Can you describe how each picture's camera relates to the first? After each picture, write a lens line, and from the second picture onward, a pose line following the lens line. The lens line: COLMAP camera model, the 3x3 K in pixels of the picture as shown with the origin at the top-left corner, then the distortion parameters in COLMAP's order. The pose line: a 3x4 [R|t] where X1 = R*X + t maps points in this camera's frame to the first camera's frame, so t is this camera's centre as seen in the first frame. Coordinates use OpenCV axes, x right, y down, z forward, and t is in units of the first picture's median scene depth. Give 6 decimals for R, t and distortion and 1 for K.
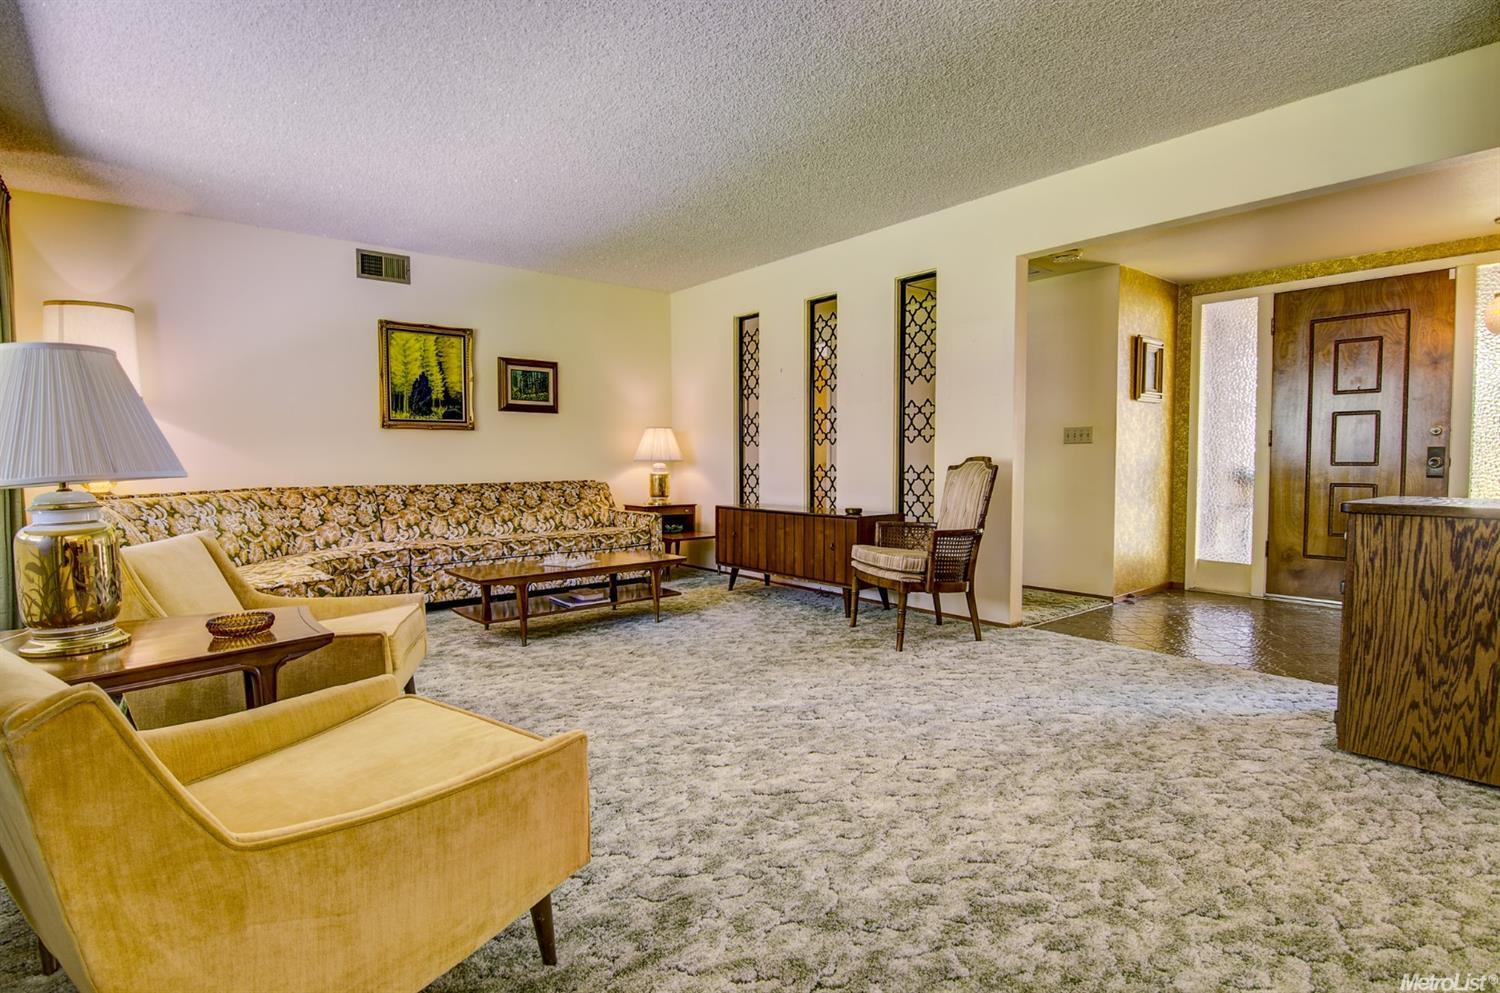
lens RADIAL K [[746.3, 0, 742.8], [0, 746.3, 496.9], [0, 0, 1]] dist [-0.002035, -0.014986]
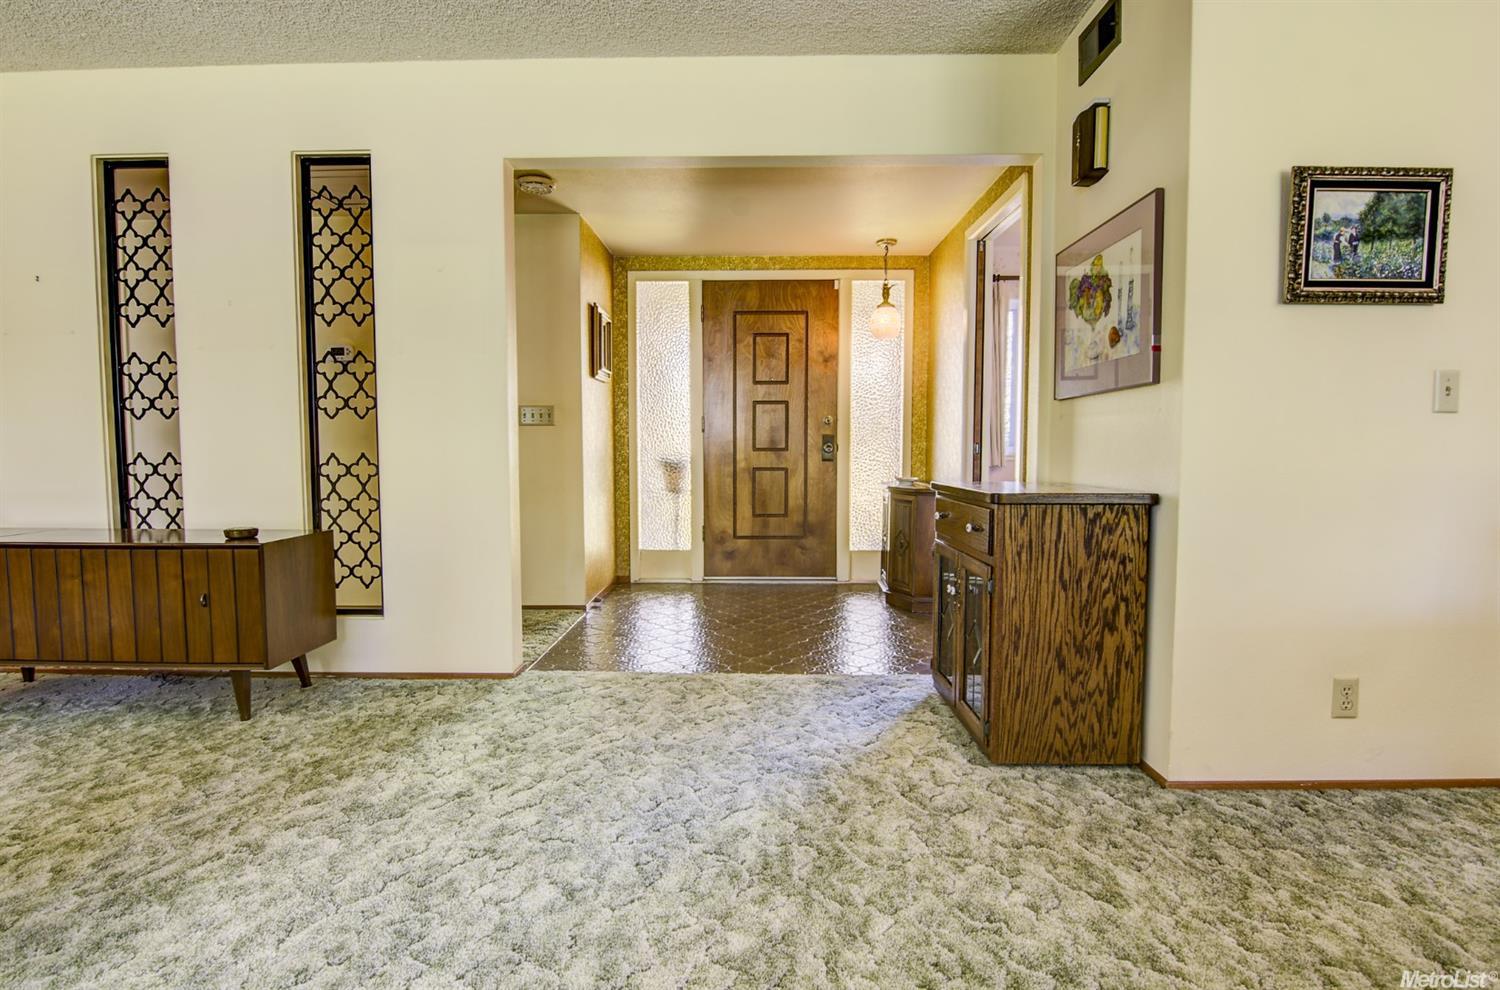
lens RADIAL K [[746.3, 0, 742.8], [0, 746.3, 495.4], [0, 0, 1]] dist [-0.002035, -0.014986]
pose [[0.644115, -0.049213, 0.763344, -0.055401], [0.036196, 0.998771, 0.033848, -0.022313], [-0.764072, 0.005828, 0.645105, 0.463430]]
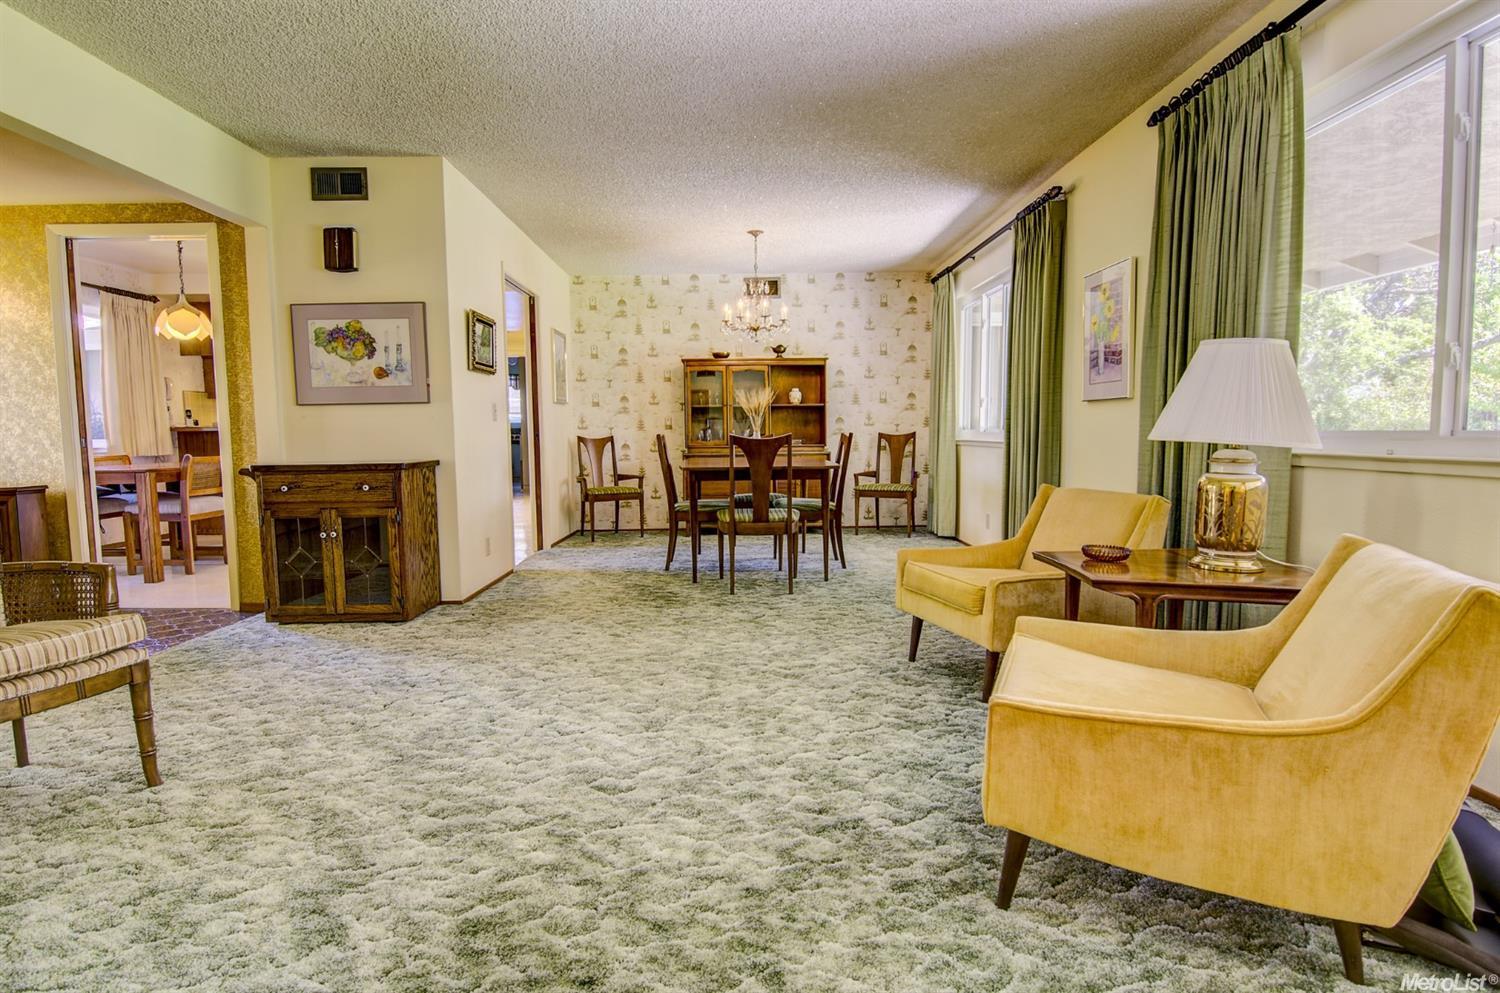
lens RADIAL K [[746.3, 0, 742.8], [0, 746.3, 496.9], [0, 0, 1]] dist [-0.002035, -0.014986]
pose [[-0.788728, -0.041507, 0.613340, -0.516370], [0.041744, 0.991799, 0.120800, -0.057913], [-0.613324, 0.120882, -0.780526, 1.282026]]
